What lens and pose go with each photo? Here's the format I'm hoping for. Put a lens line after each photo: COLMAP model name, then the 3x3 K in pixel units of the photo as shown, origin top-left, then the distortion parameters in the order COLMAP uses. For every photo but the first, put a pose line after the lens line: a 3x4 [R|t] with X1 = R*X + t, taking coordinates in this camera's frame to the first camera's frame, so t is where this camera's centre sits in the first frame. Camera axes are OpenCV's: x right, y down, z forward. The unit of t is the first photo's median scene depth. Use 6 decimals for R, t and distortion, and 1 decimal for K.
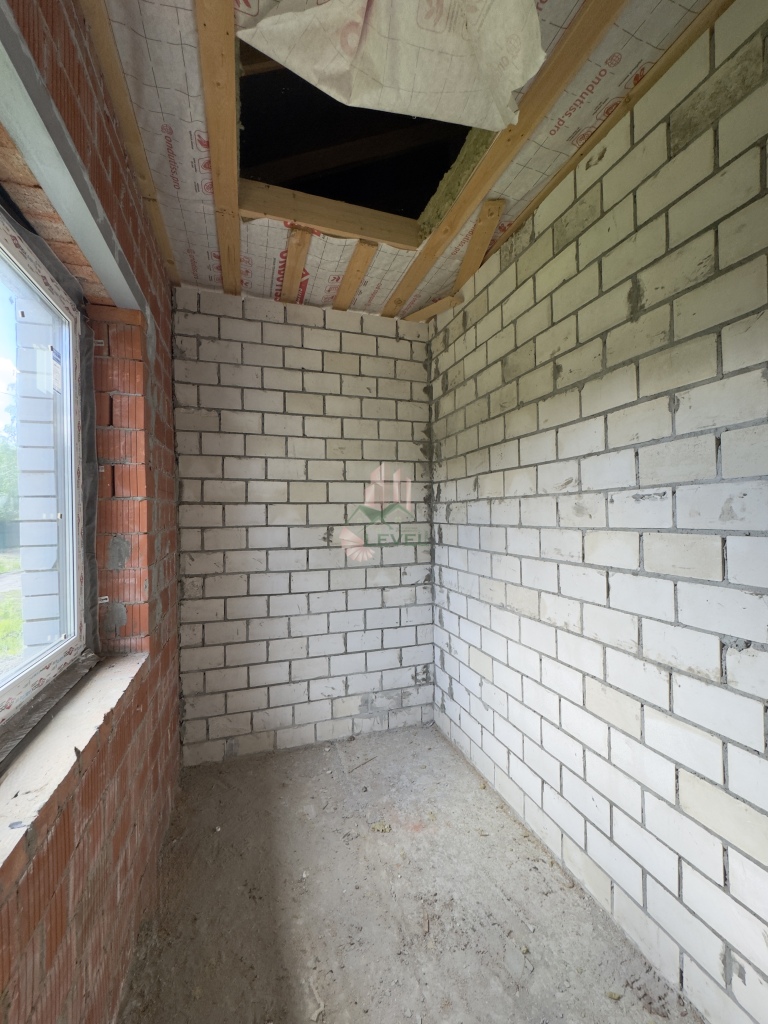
lens RADIAL K [[412.7, 0, 384.5], [0, 412.7, 518.0], [0, 0, 1]] dist [0.001051, -0.000018]
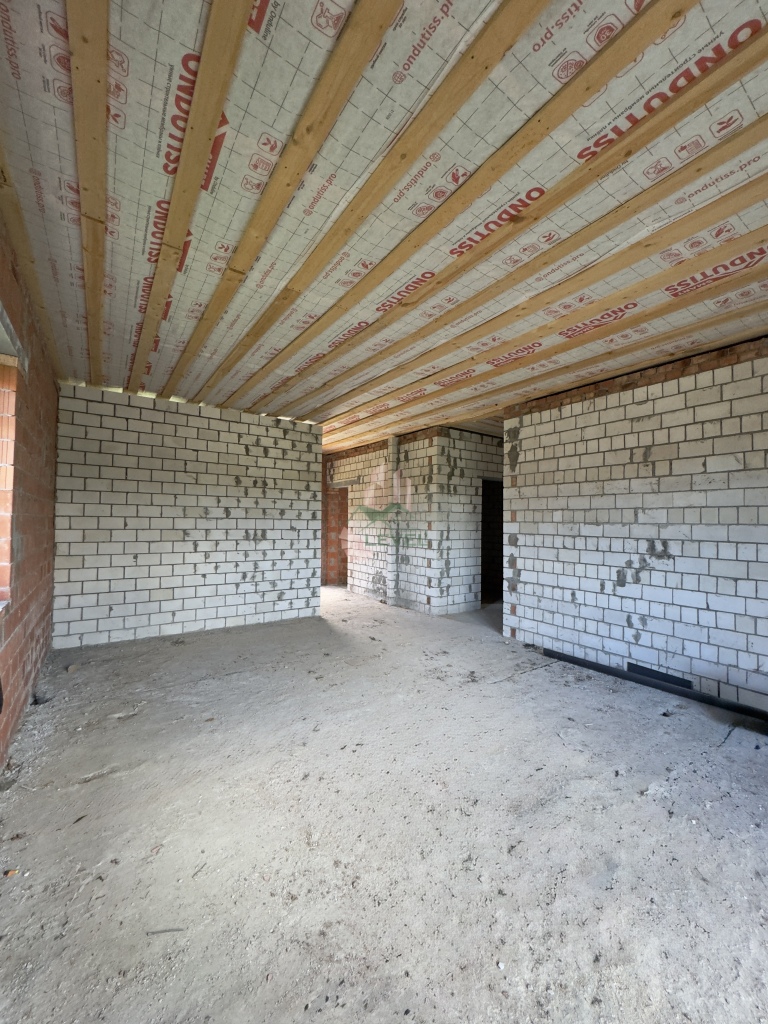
lens RADIAL K [[412.7, 0, 386.7], [0, 412.7, 513.4], [0, 0, 1]] dist [0.001051, -0.000018]
pose [[0.958204, 0.045311, 0.282476, 0.298022], [-0.044750, 0.998963, -0.008442, -0.025662], [-0.282565, -0.004551, 0.959237, -0.903515]]
